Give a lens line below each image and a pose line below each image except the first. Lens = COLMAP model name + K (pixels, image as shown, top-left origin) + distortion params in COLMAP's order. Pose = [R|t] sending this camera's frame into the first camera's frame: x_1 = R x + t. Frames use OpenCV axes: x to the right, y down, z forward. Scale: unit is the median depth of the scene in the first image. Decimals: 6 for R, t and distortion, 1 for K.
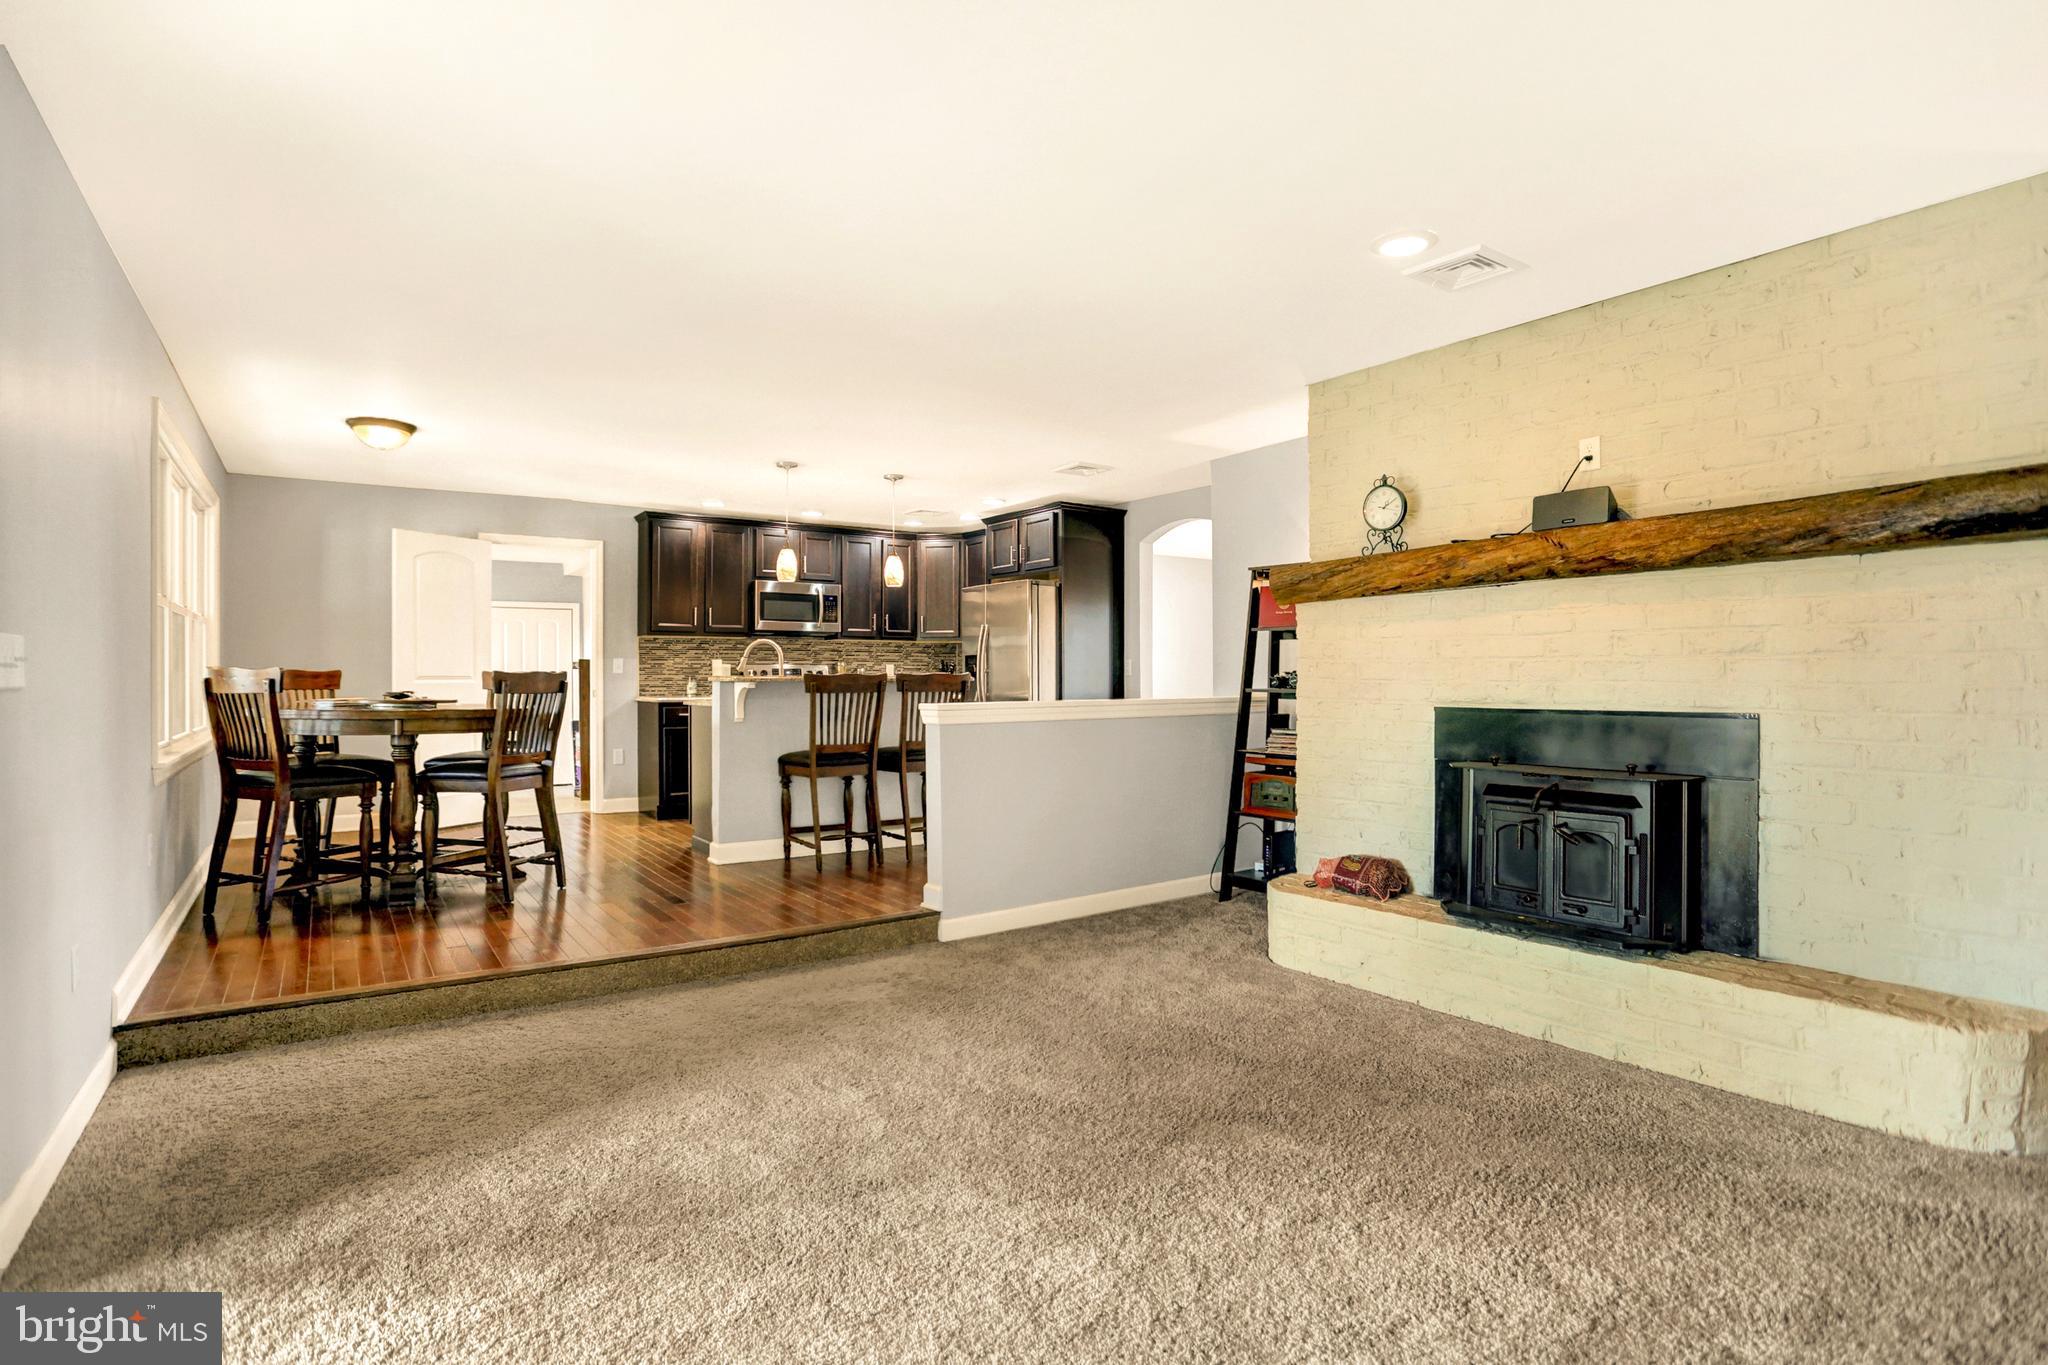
lens RADIAL K [[1001.8, 0, 1036.4], [0, 1001.8, 682.0], [0, 0, 1]] dist [-0.065849, 0.023251]
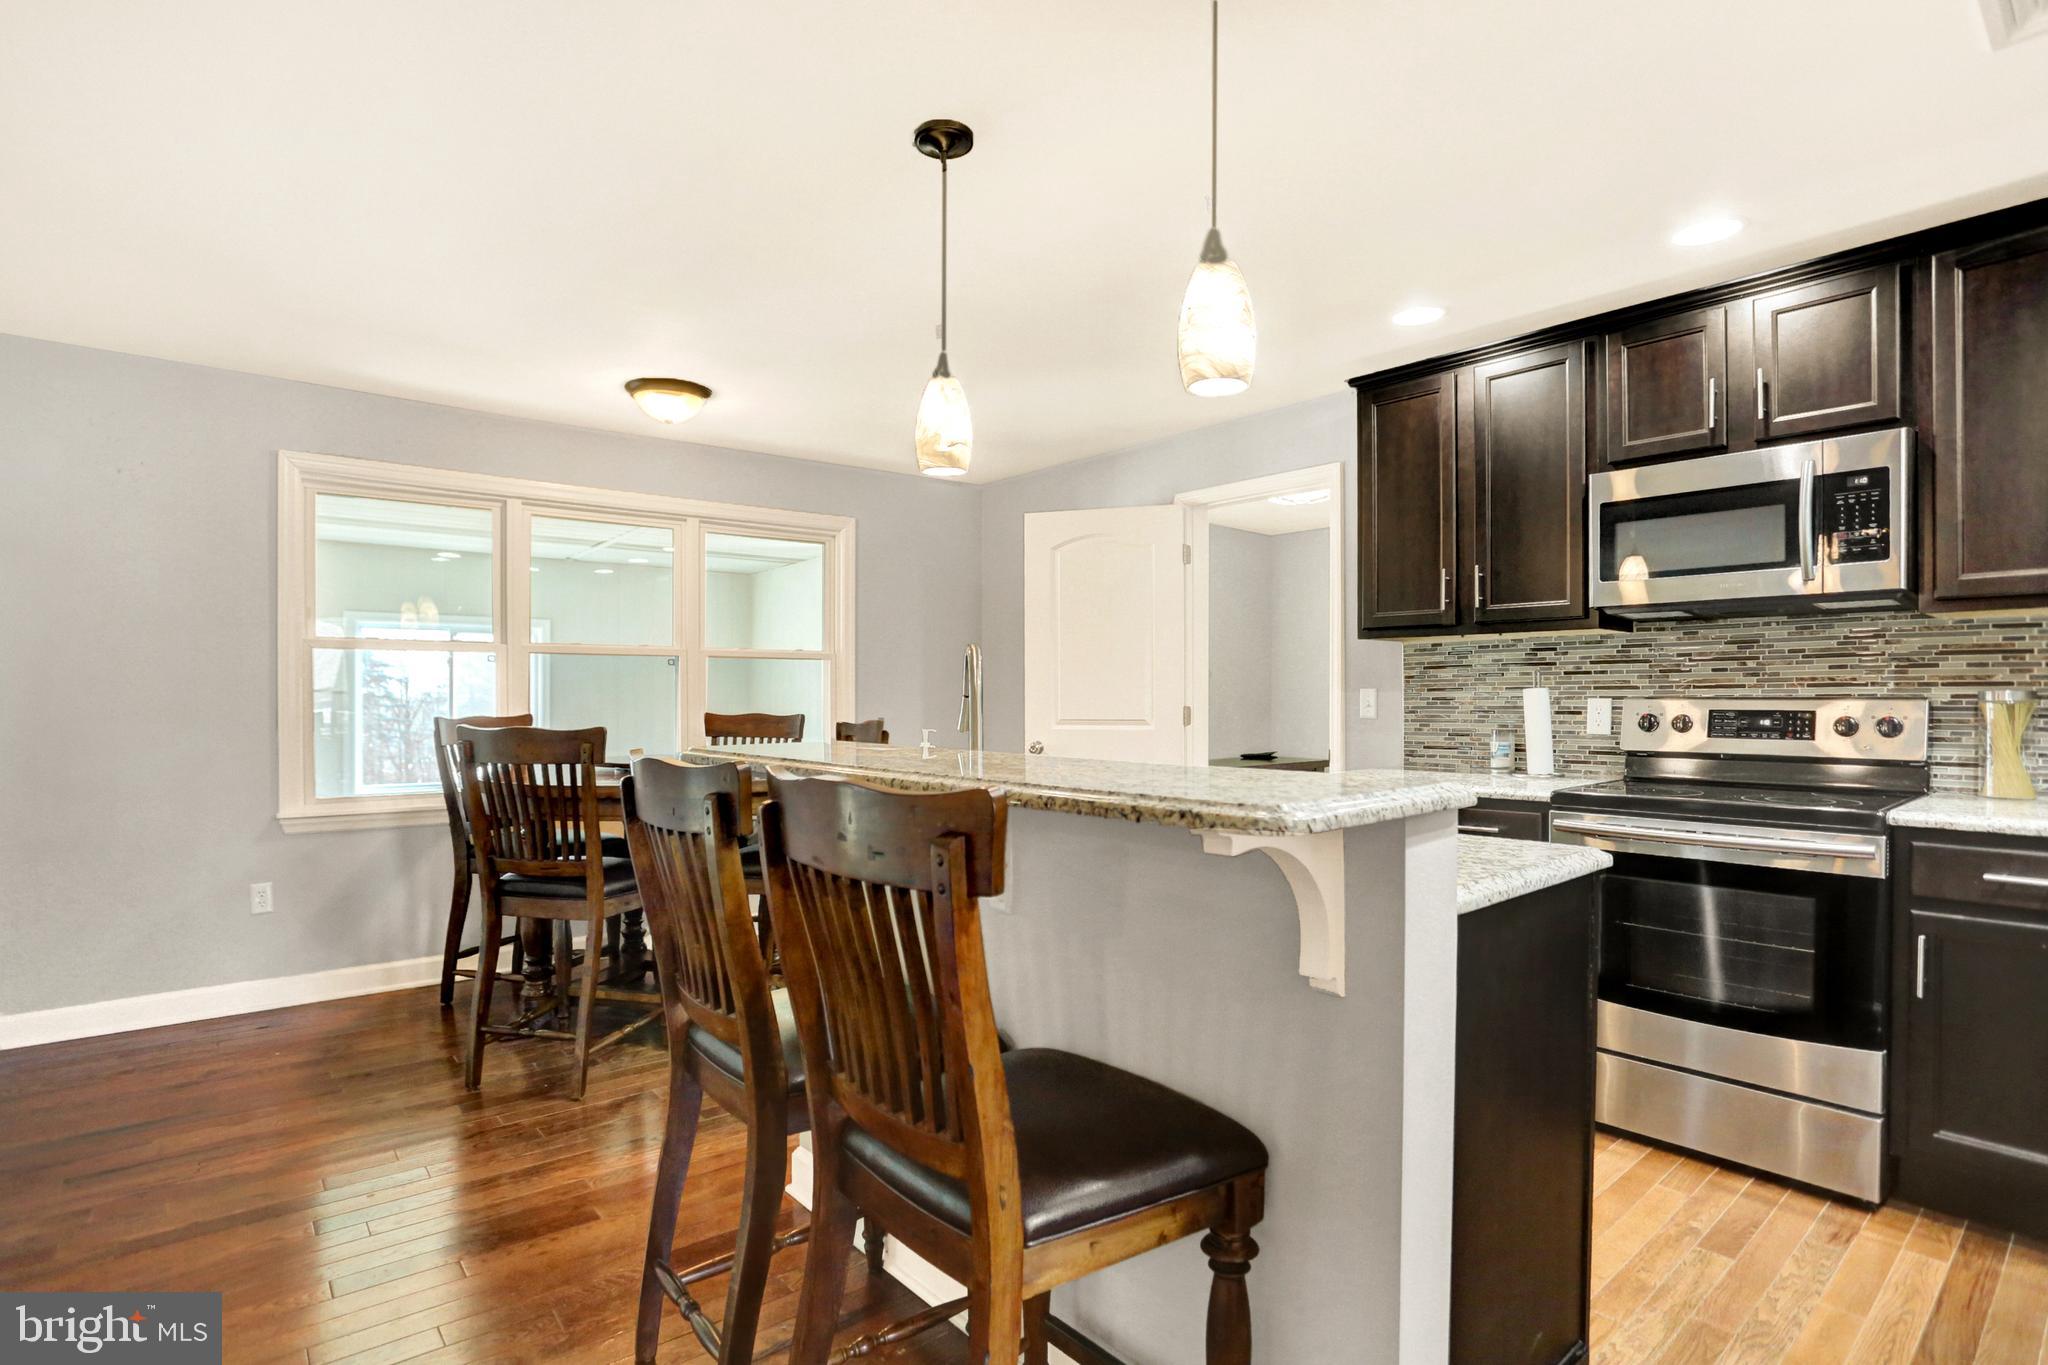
lens RADIAL K [[1001.8, 0, 1001.5], [0, 1001.8, 695.9], [0, 0, 1]] dist [-0.065849, 0.023251]
pose [[0.066029, 0.003273, -0.997812, 0.138701], [-0.000685, 0.999995, 0.003235, -0.041553], [0.997817, 0.000470, 0.066031, 1.506477]]
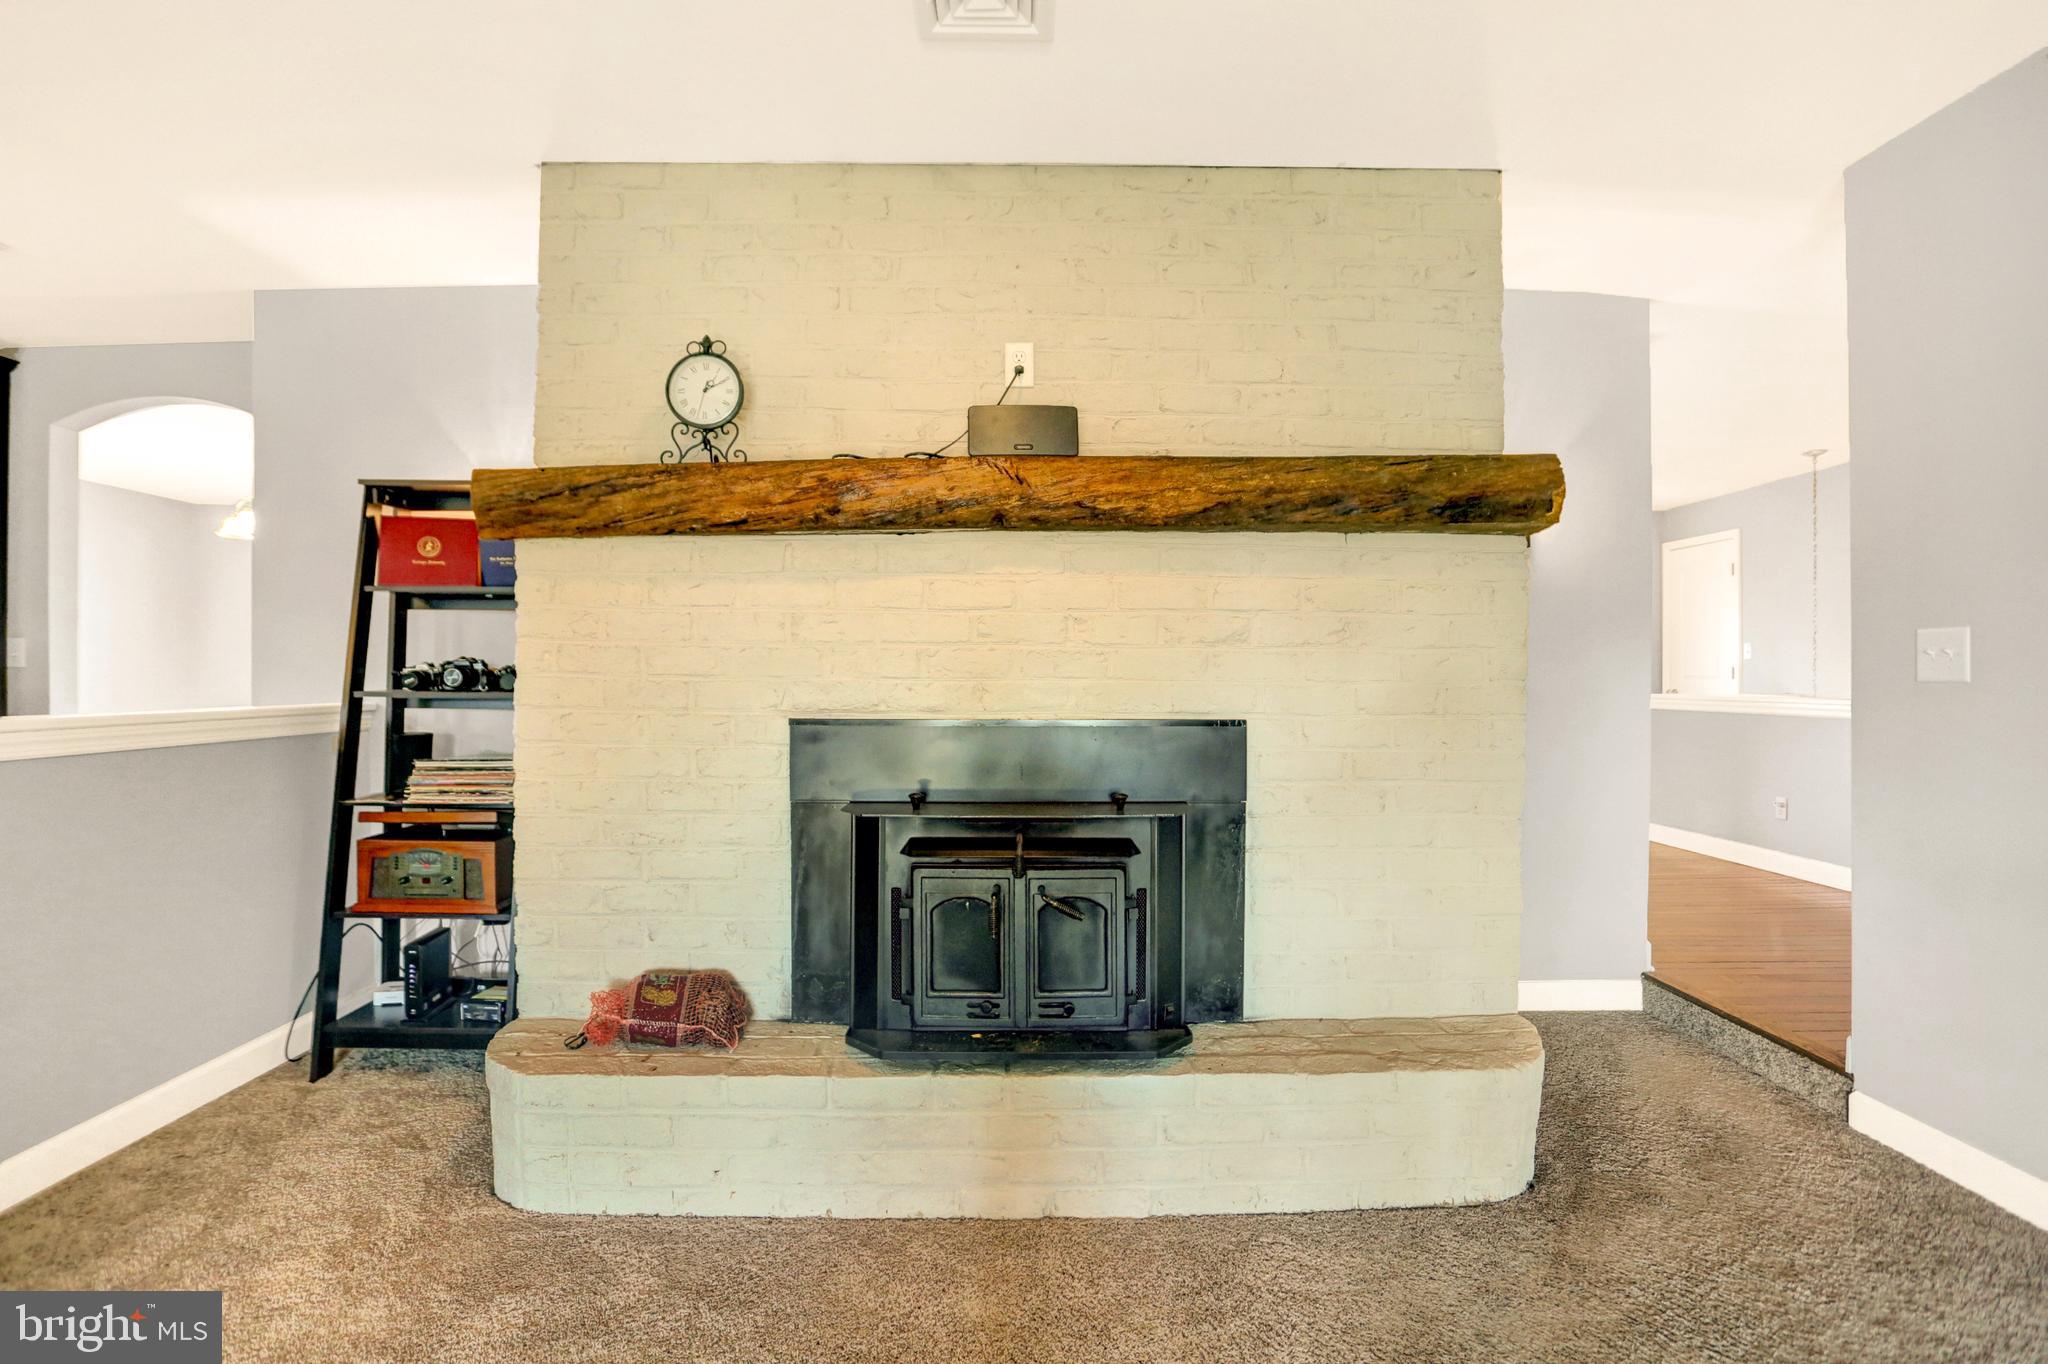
lens RADIAL K [[1001.8, 0, 1014.2], [0, 1001.8, 683.9], [0, 0, 1]] dist [-0.065849, 0.023251]
pose [[0.581774, 0.003108, 0.813345, -0.029625], [-0.001986, 0.999995, -0.002400, 0.003814], [-0.813348, -0.000219, 0.581777, 0.491953]]
